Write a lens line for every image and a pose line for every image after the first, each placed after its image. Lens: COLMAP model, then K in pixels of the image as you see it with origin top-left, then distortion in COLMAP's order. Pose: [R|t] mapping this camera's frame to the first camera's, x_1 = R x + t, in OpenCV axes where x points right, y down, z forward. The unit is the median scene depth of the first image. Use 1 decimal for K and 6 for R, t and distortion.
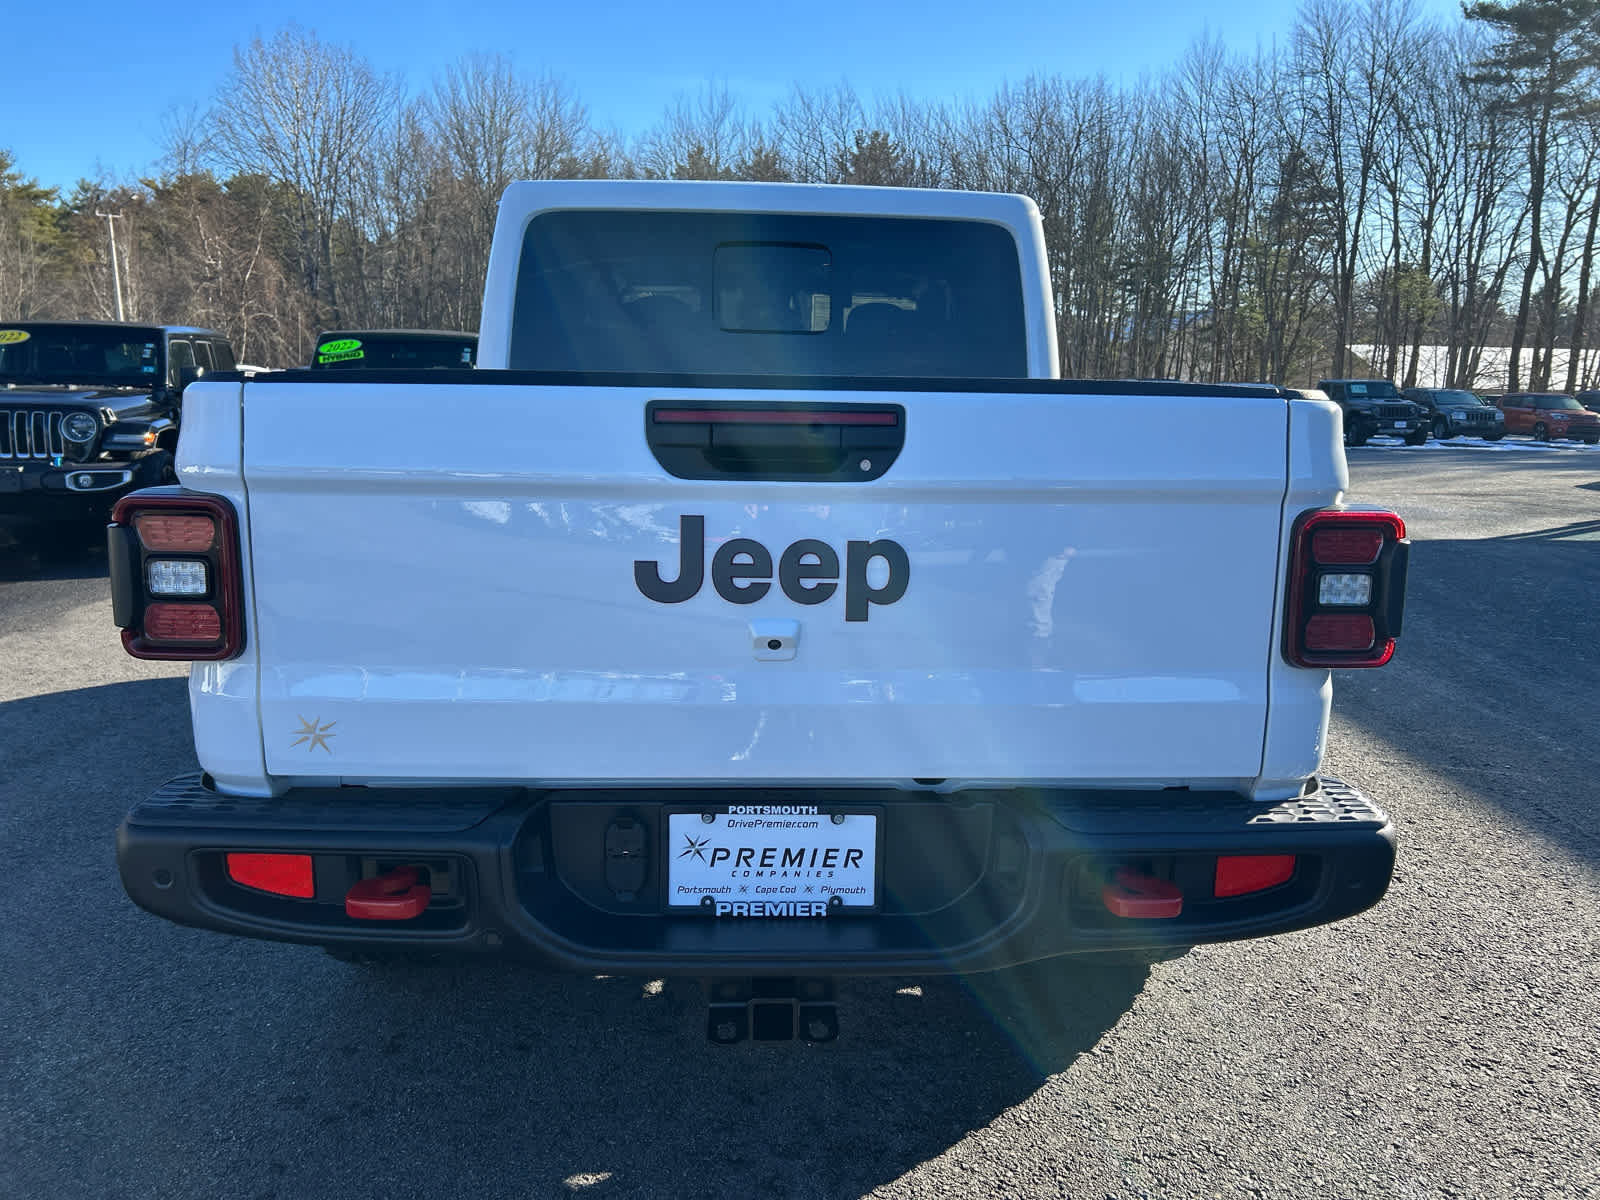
lens RADIAL K [[1204.8, 0, 816.9], [0, 1204.8, 613.4], [0, 0, 1]] dist [0.055662, -0.056896]
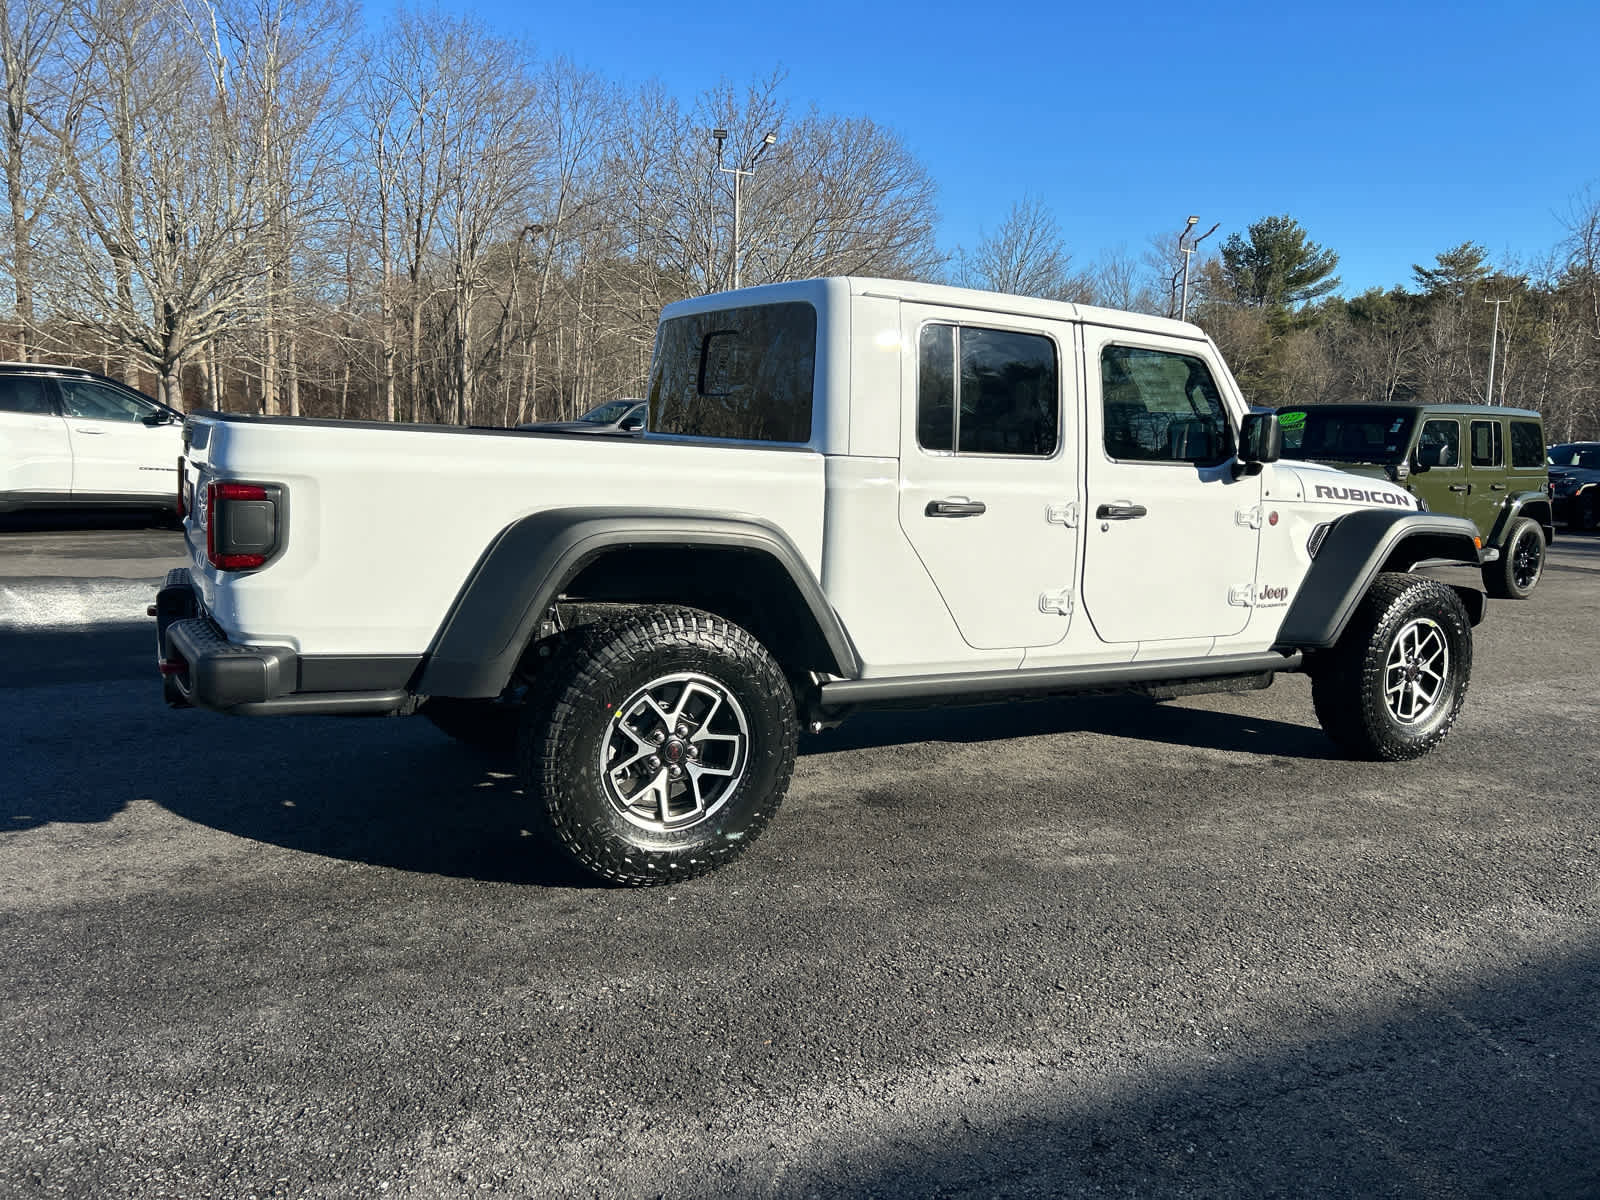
lens RADIAL K [[1203.8, 0, 816.5], [0, 1203.8, 596.1], [0, 0, 1]] dist [0.056819, -0.059825]
pose [[0.465724, 0.123857, -0.876220, 1.946220], [-0.191276, 0.980839, 0.036979, -0.121056], [0.864011, 0.150378, 0.480491, 0.722518]]
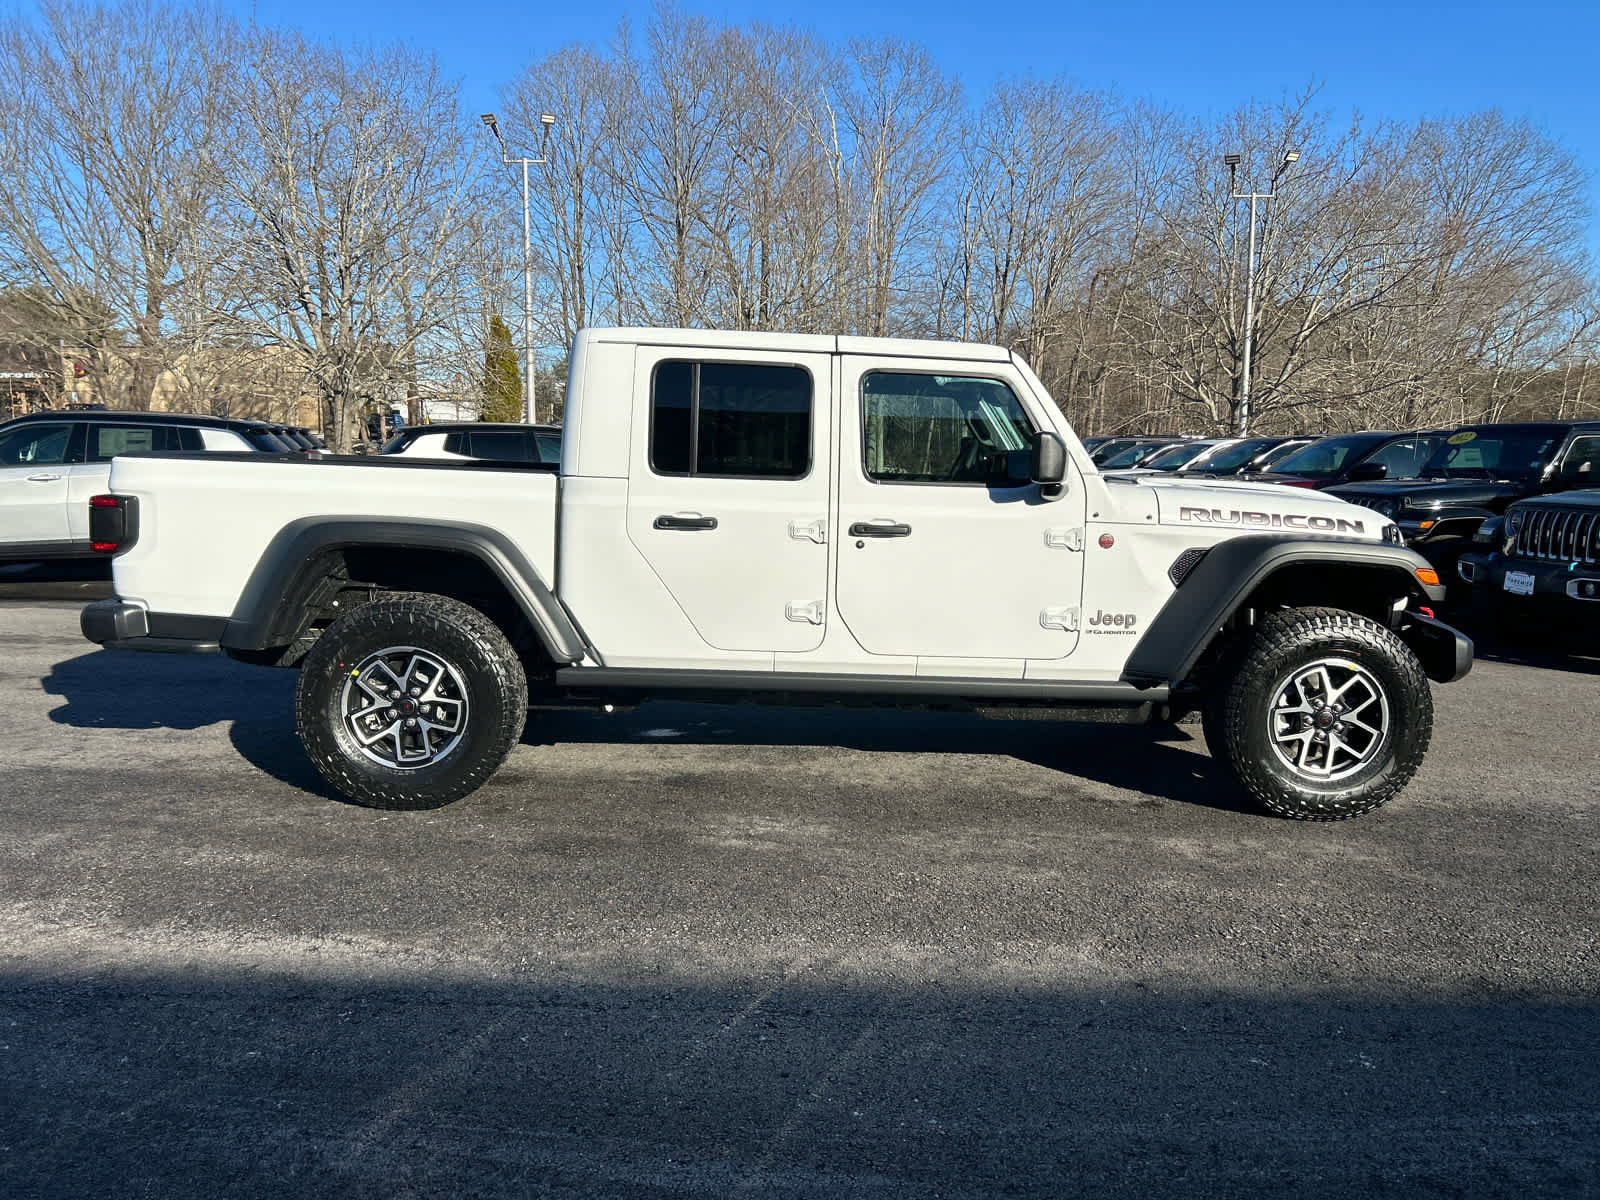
lens RADIAL K [[1203.8, 0, 814.8], [0, 1203.8, 598.0], [0, 0, 1]] dist [0.056819, -0.059825]
pose [[-0.025168, 0.104201, -0.994238, 2.535535], [-0.200129, 0.973895, 0.107135, -0.381212], [0.979446, 0.201672, -0.003658, 2.098967]]
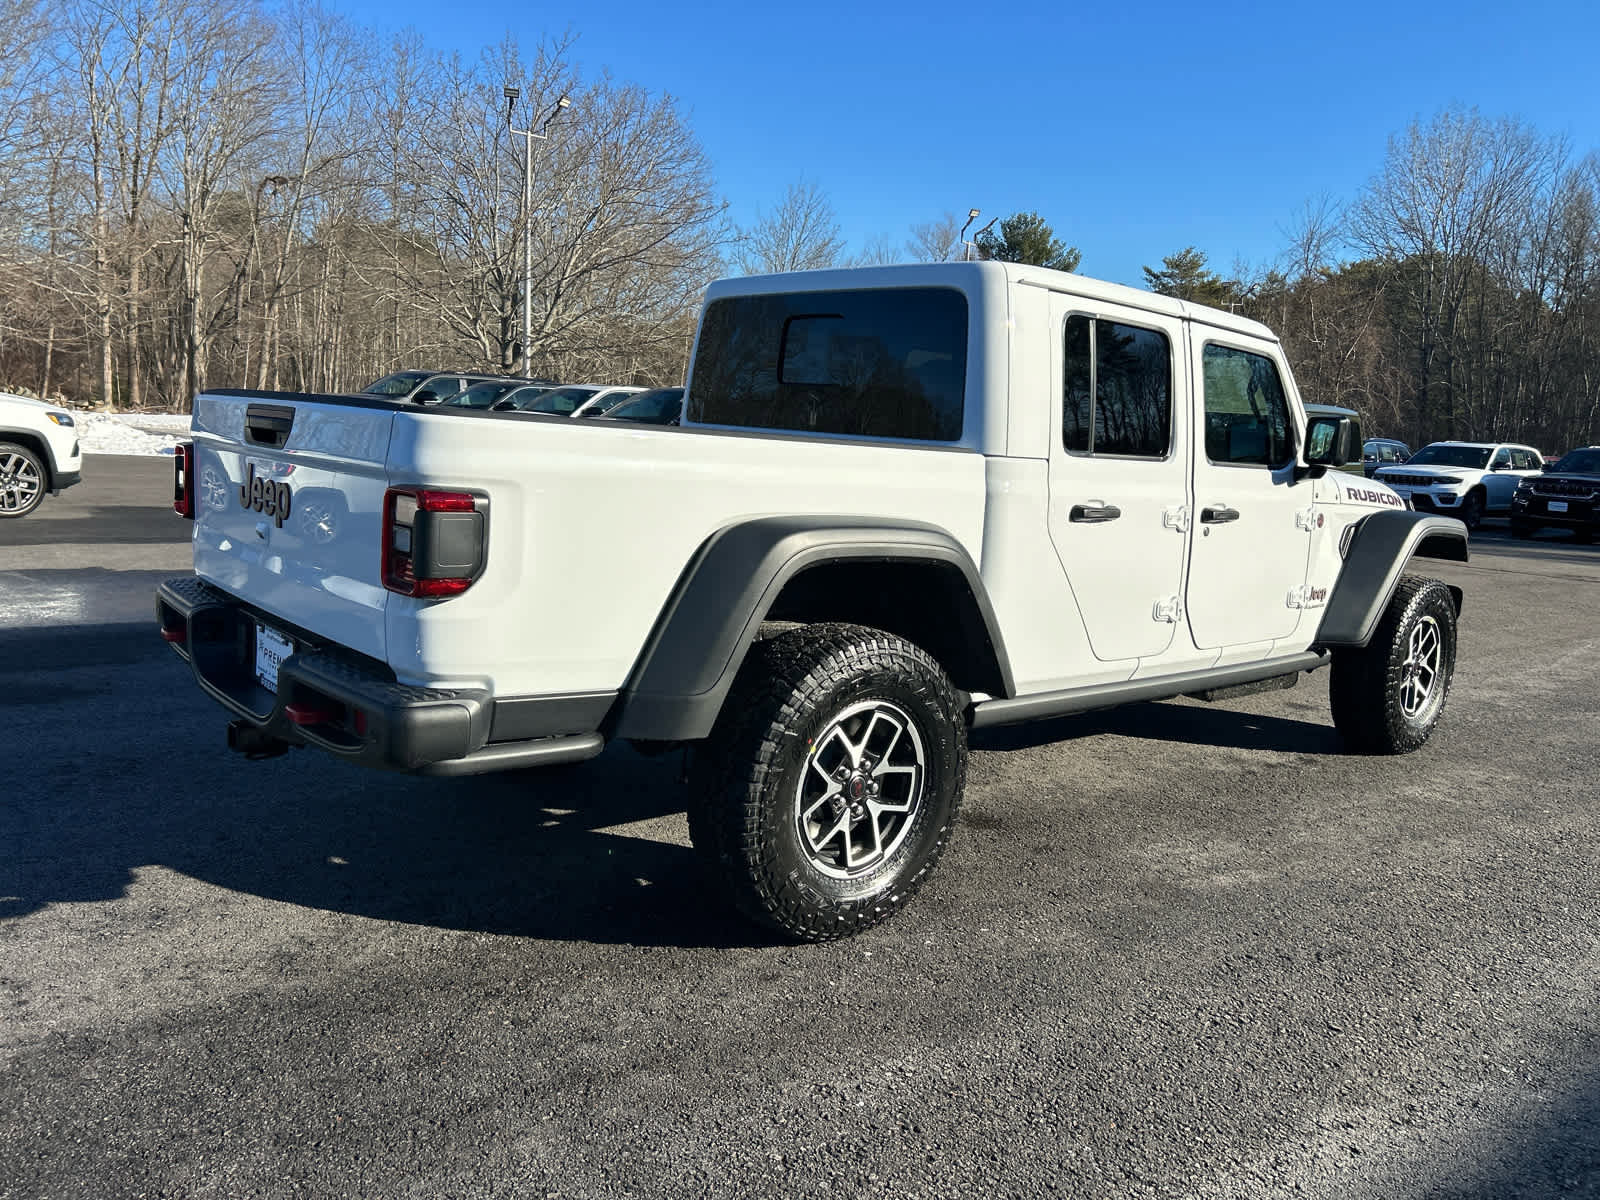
lens RADIAL K [[1204.8, 0, 816.6], [0, 1204.8, 595.9], [0, 0, 1]] dist [0.055662, -0.056896]
pose [[0.634239, 0.133300, -0.761559, 1.480282], [-0.189114, 0.981850, 0.014361, -0.054461], [0.749651, 0.134913, 0.647936, 0.339150]]
